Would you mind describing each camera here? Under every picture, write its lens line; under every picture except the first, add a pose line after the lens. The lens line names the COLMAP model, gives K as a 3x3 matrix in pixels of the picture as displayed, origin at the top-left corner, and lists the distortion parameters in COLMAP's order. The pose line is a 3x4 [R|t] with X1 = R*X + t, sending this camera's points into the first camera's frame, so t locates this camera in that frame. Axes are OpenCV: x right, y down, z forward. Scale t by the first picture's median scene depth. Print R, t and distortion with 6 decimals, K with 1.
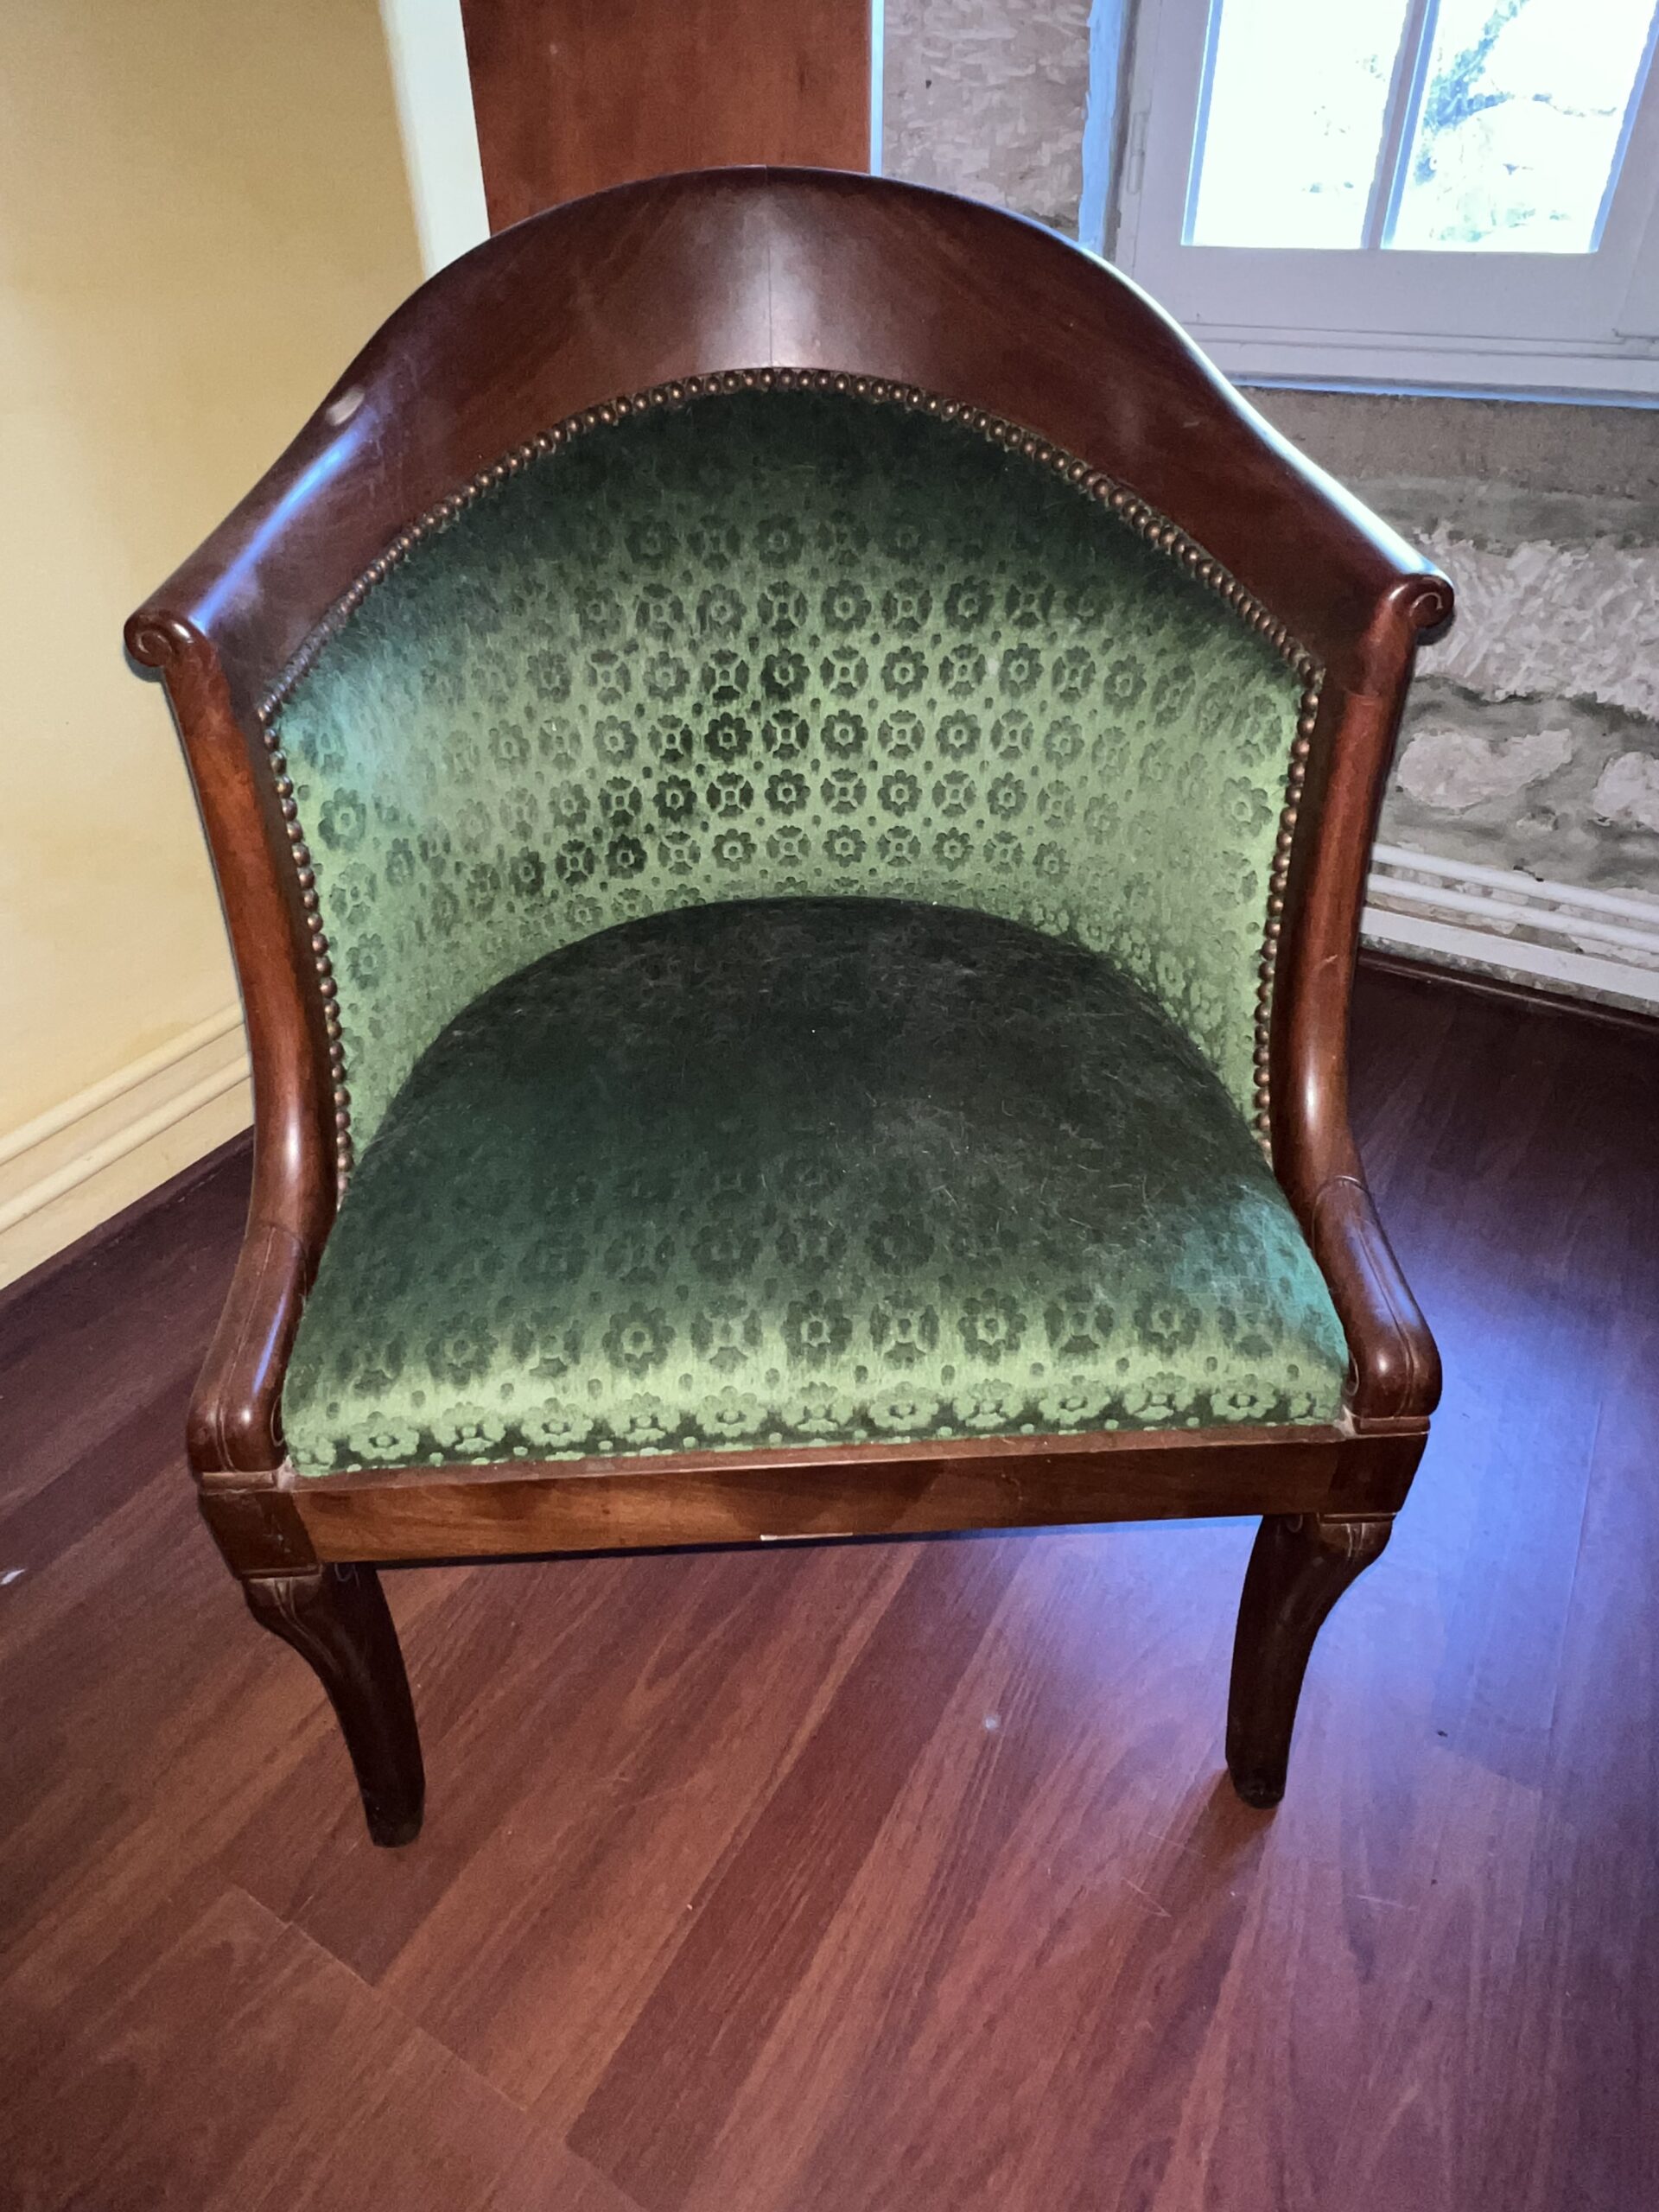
lens RADIAL K [[1320.2, 0, 817.1], [0, 1320.2, 1084.8], [0, 0, 1]] dist [-0.001447, -0.000323]
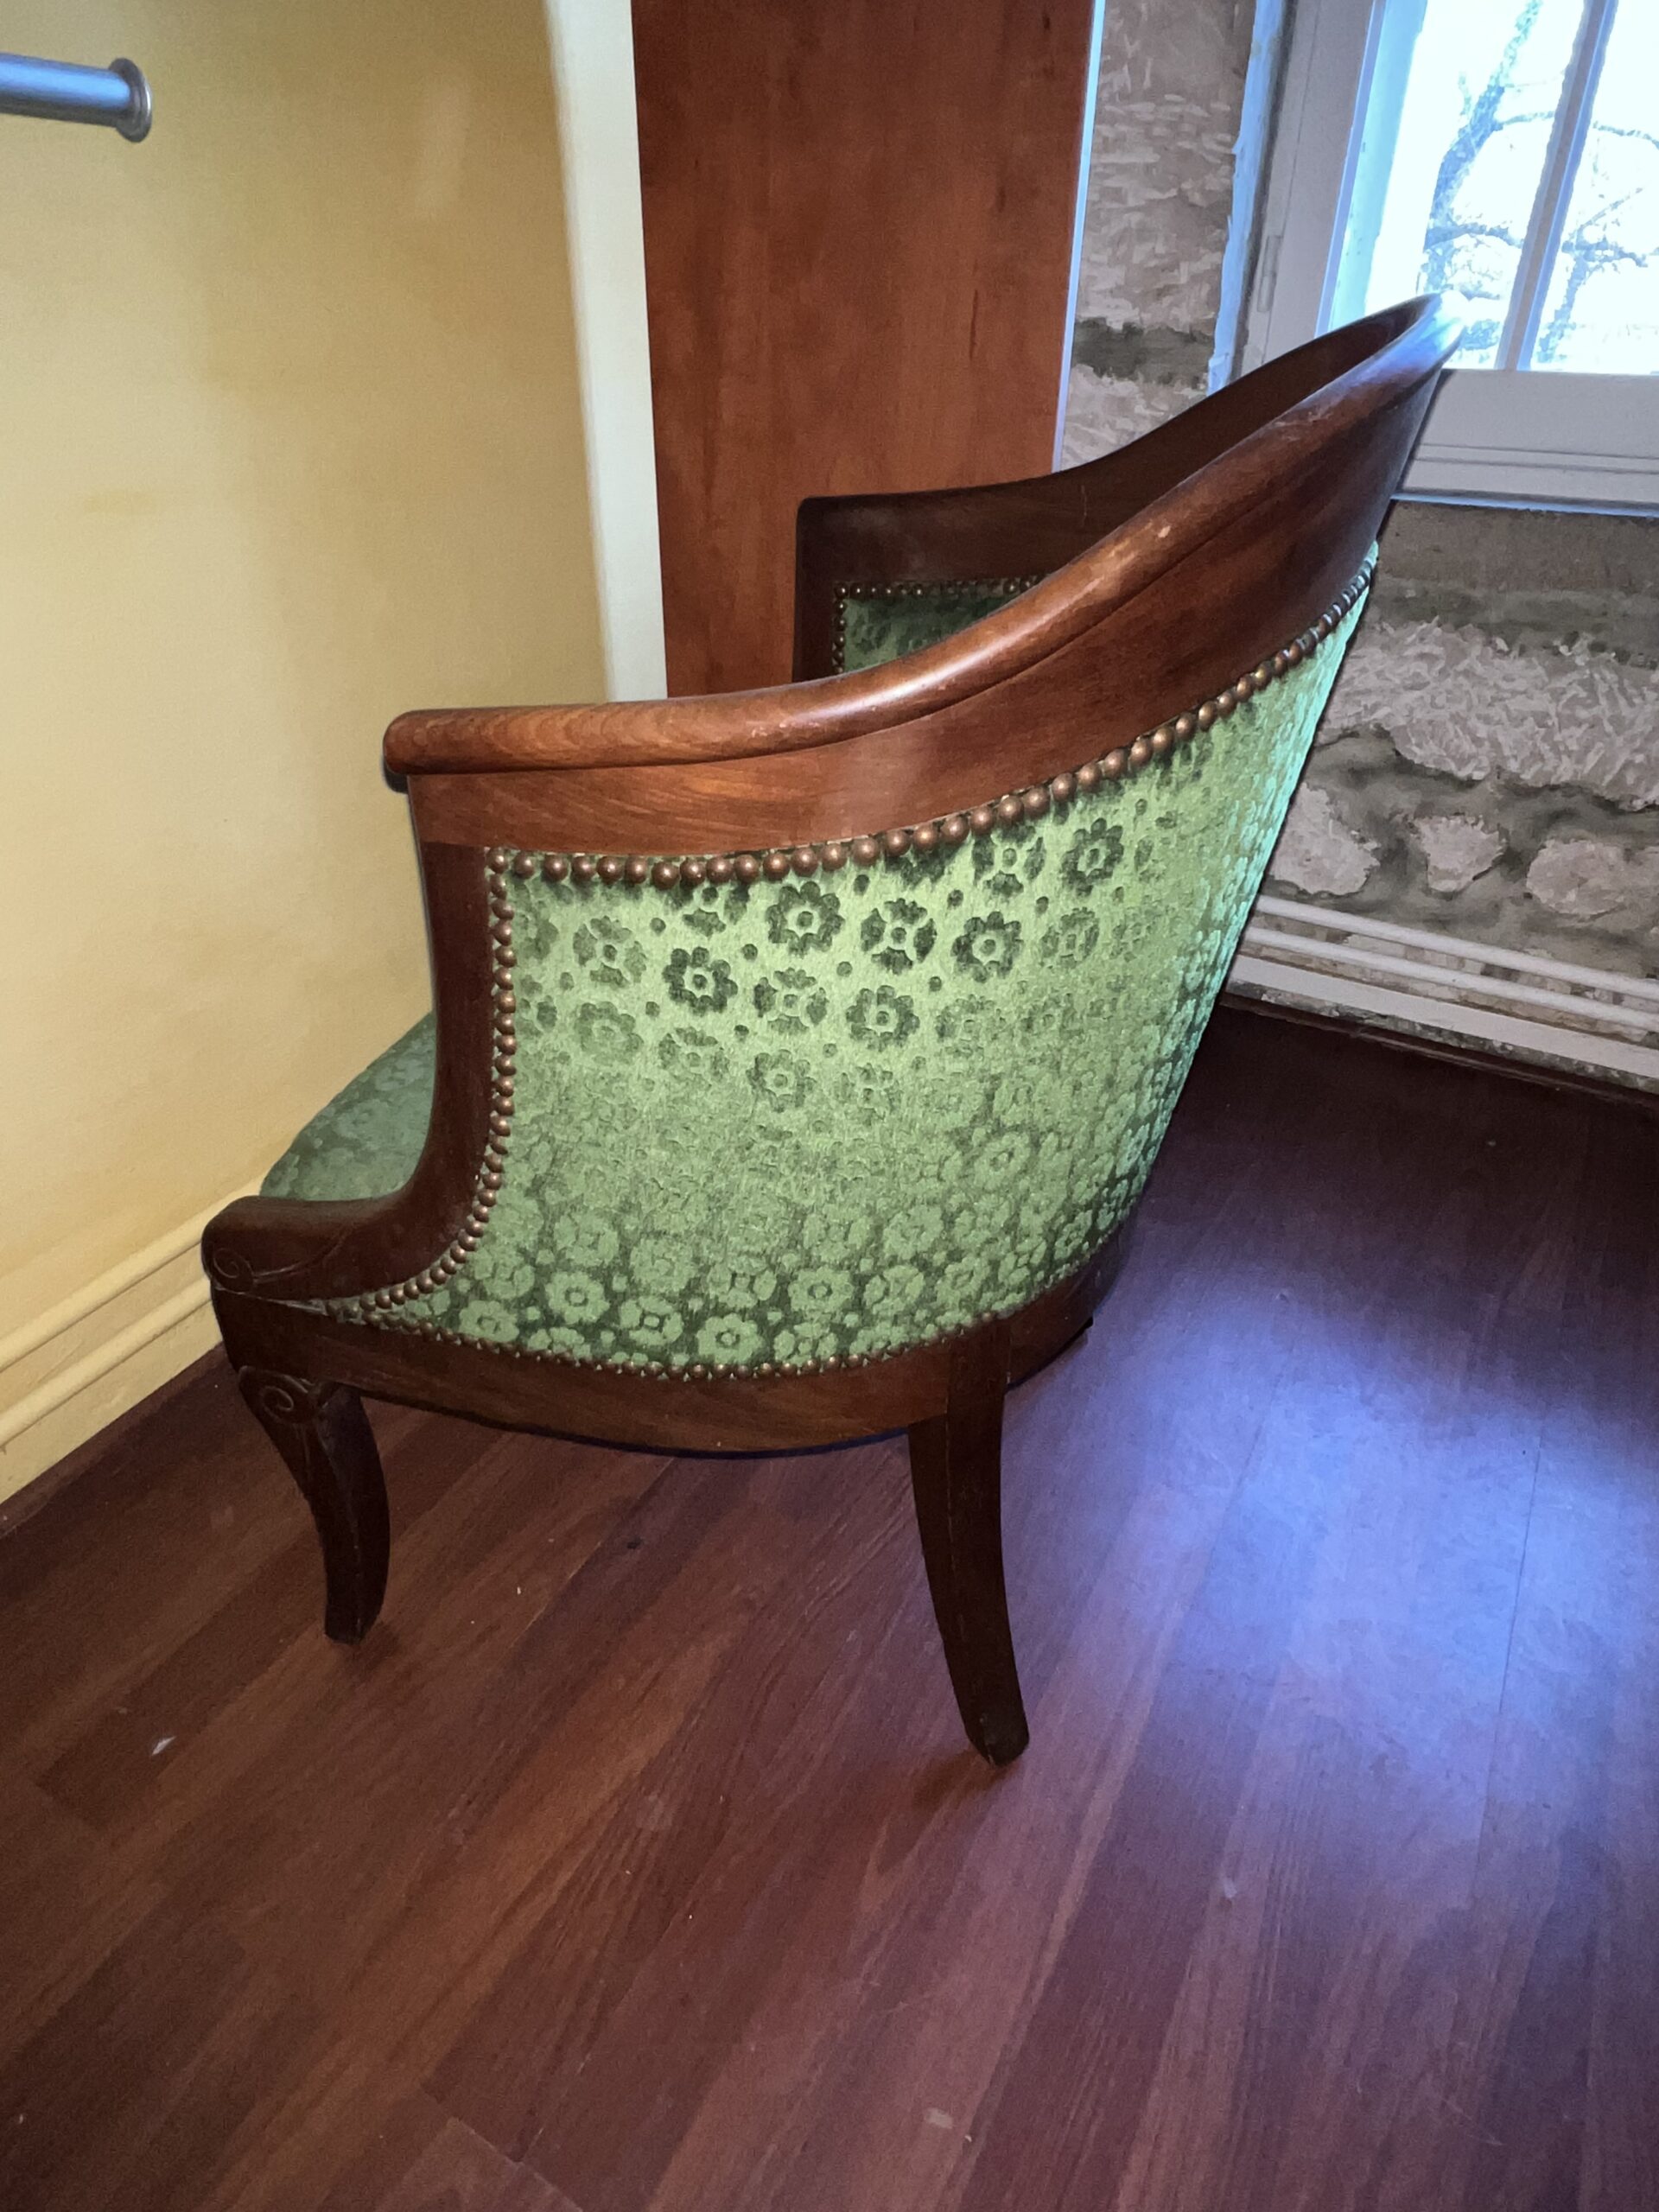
lens RADIAL K [[1320.2, 0, 817.1], [0, 1320.2, 1084.8], [0, 0, 1]] dist [-0.001447, -0.000323]
pose [[0.999743, 0.006162, 0.021815, -0.166370], [-0.004801, 0.998070, -0.061915, -0.027134], [-0.022154, 0.061794, 0.997843, 0.046784]]
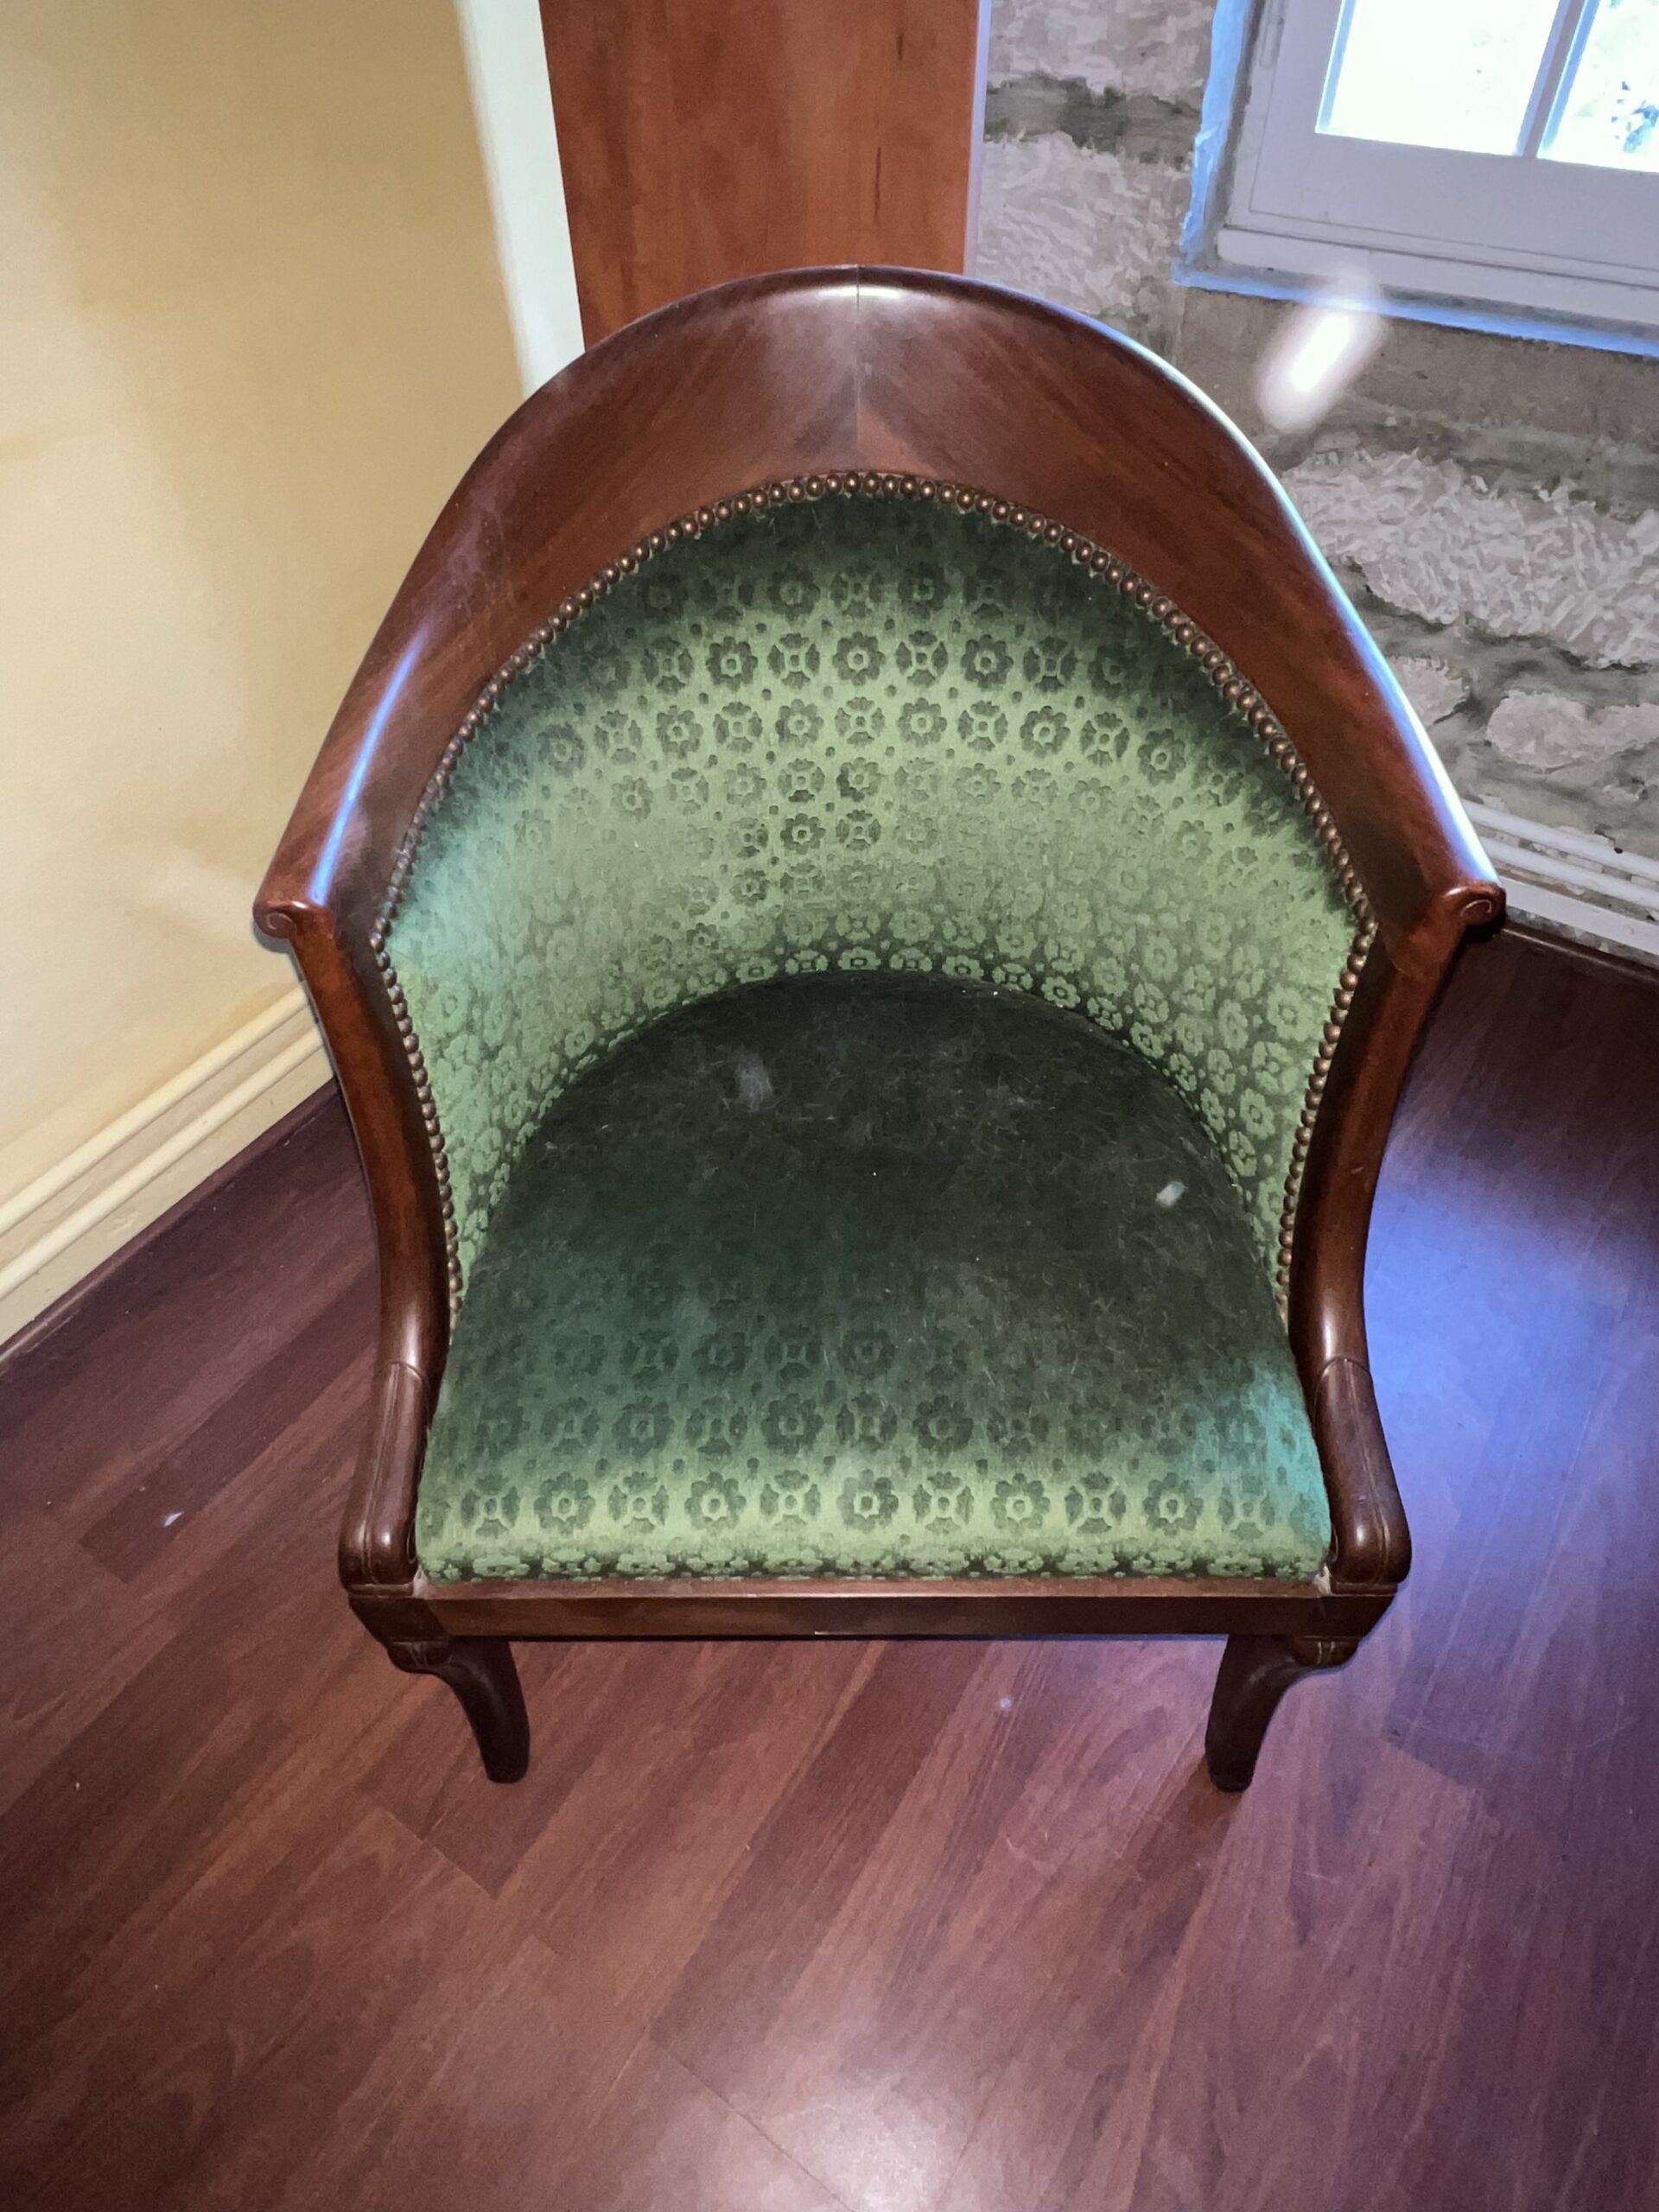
lens RADIAL K [[1320.2, 0, 817.1], [0, 1320.2, 1084.8], [0, 0, 1]] dist [-0.001447, -0.000323]
pose [[0.998563, 0.035623, -0.040035, -0.006615], [-0.026958, 0.979578, 0.199251, -0.232543], [0.046315, -0.197885, 0.979130, -0.038809]]
